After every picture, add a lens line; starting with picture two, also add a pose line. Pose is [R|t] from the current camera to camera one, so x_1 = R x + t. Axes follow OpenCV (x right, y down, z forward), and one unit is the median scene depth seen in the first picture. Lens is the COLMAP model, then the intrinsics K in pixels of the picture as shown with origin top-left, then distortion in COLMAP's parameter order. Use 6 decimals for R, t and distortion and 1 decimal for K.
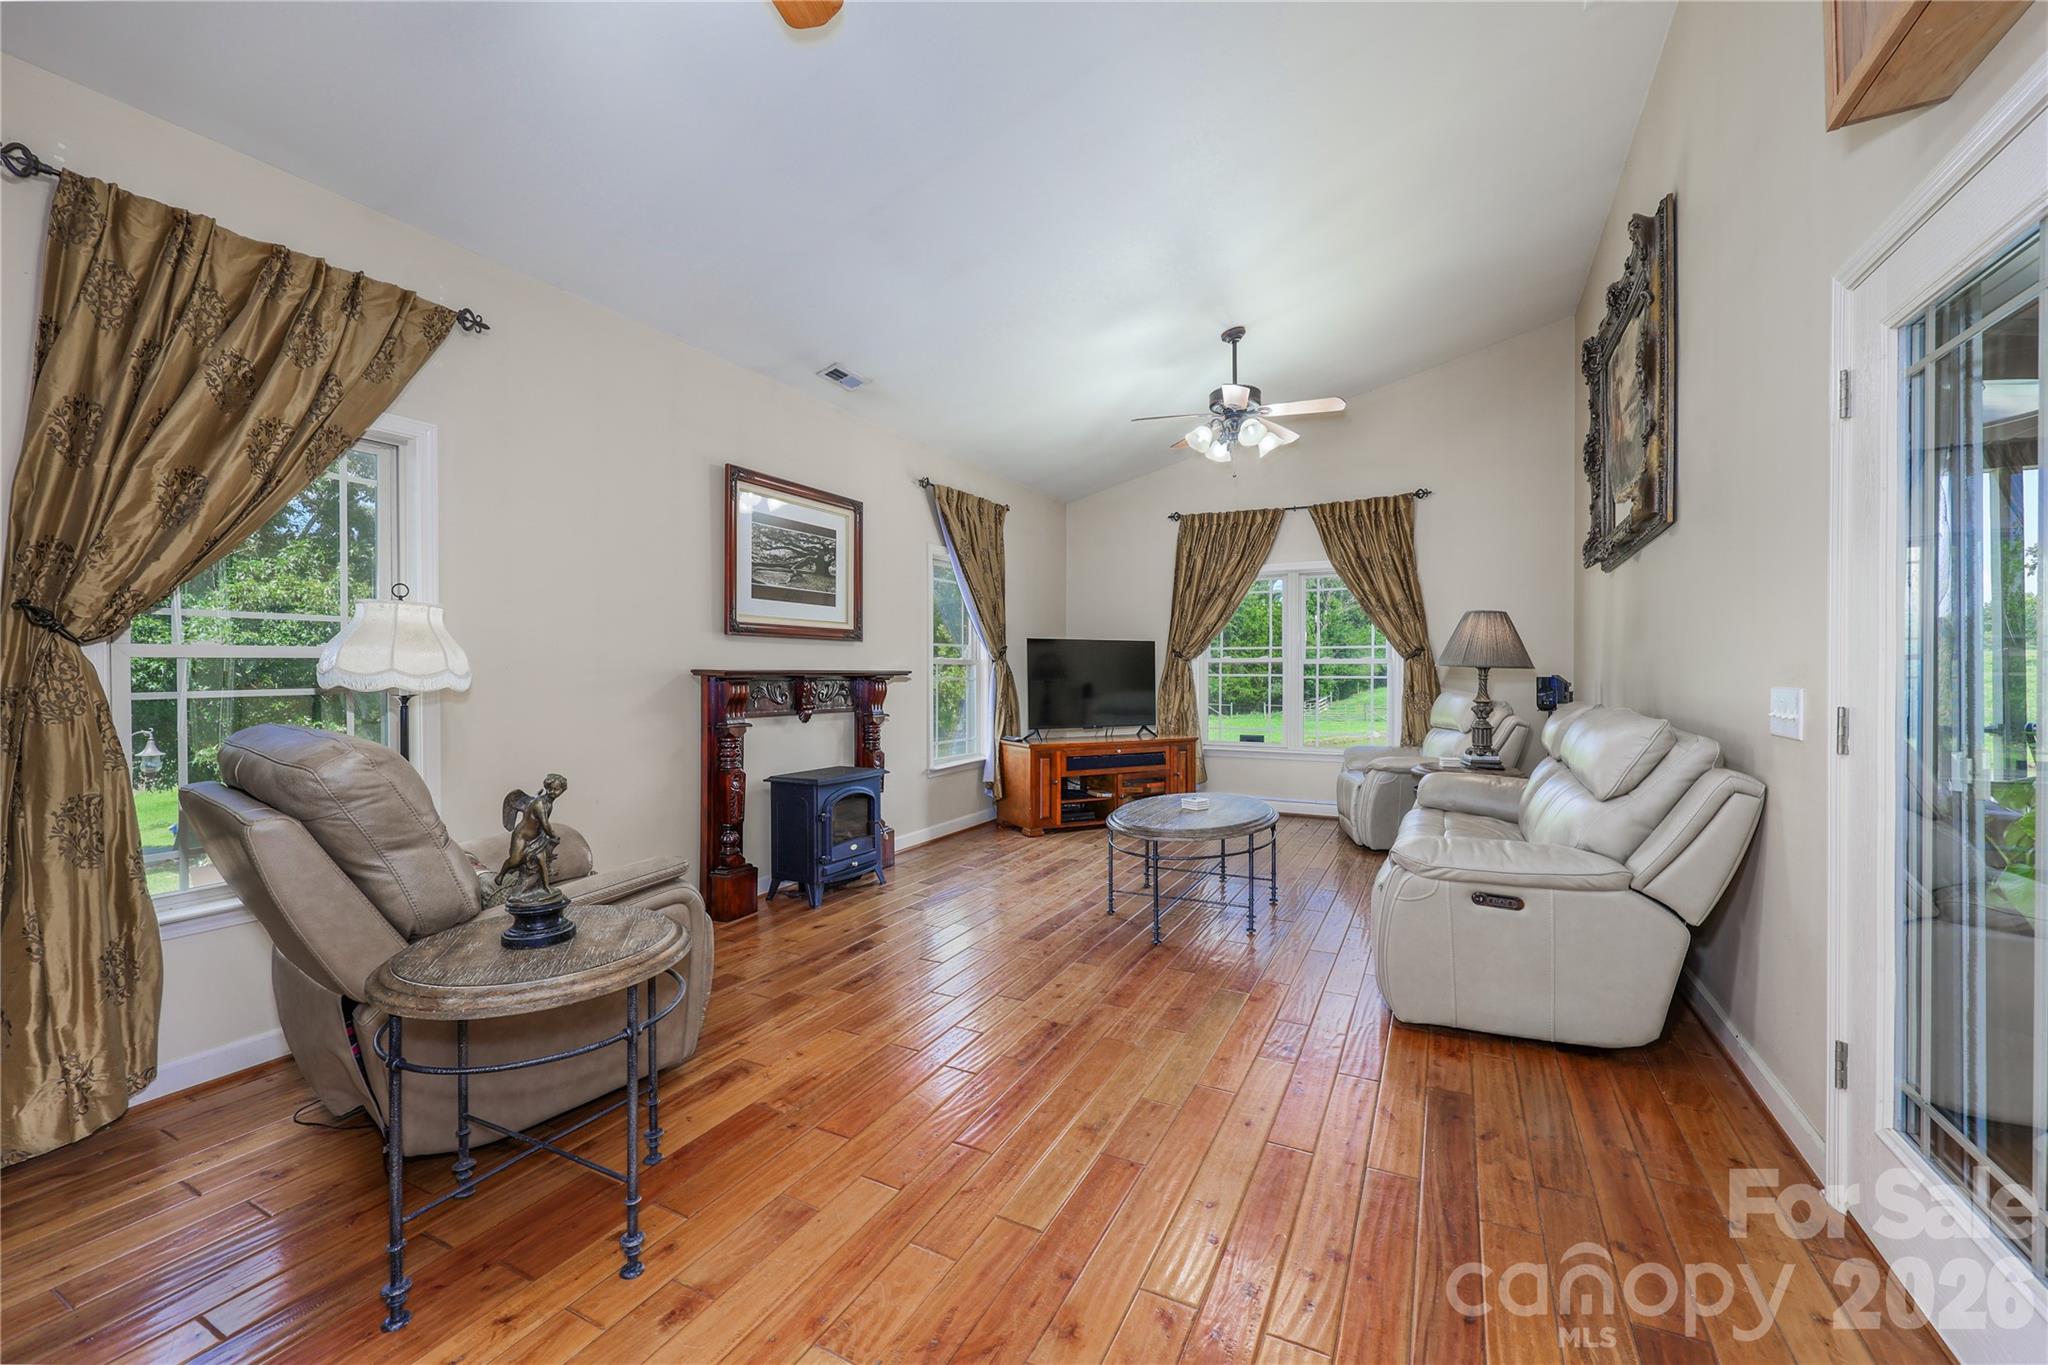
lens RADIAL K [[842.3, 0, 1017.1], [0, 842.3, 673.8], [0, 0, 1]] dist [-0.003008, -0.000434]
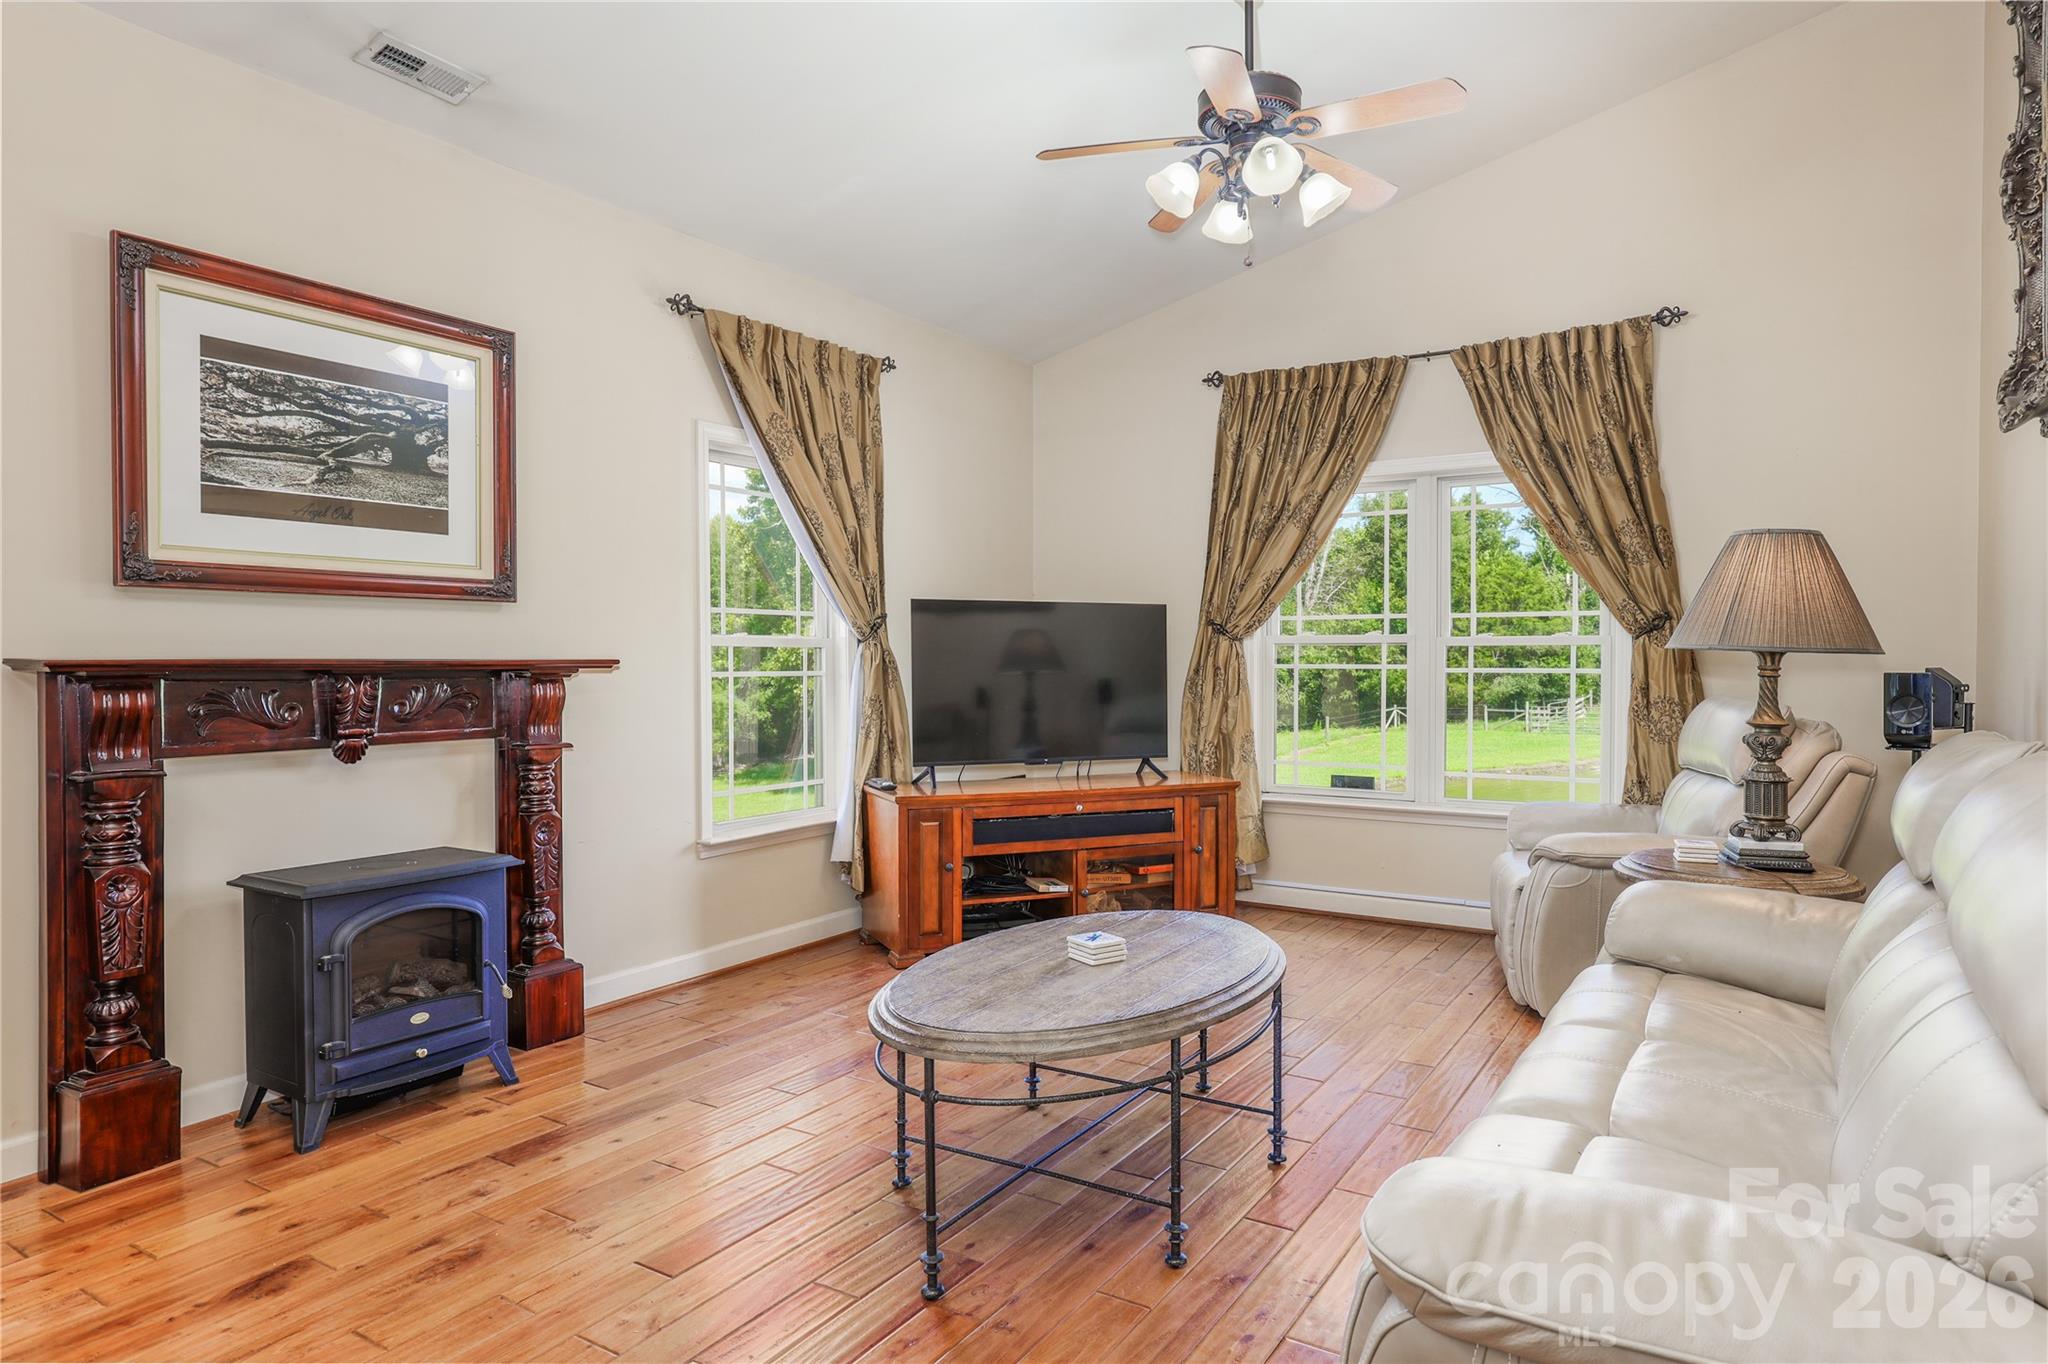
lens RADIAL K [[1215.2, 0, 1029.7], [0, 1215.2, 674.7], [0, 0, 1]] dist [0.002328, 0.000072]
pose [[0.996825, 0.000399, -0.079625, 0.170187], [0.000452, 0.999943, 0.010673, -0.001996], [0.079625, -0.010675, 0.996768, 0.251549]]
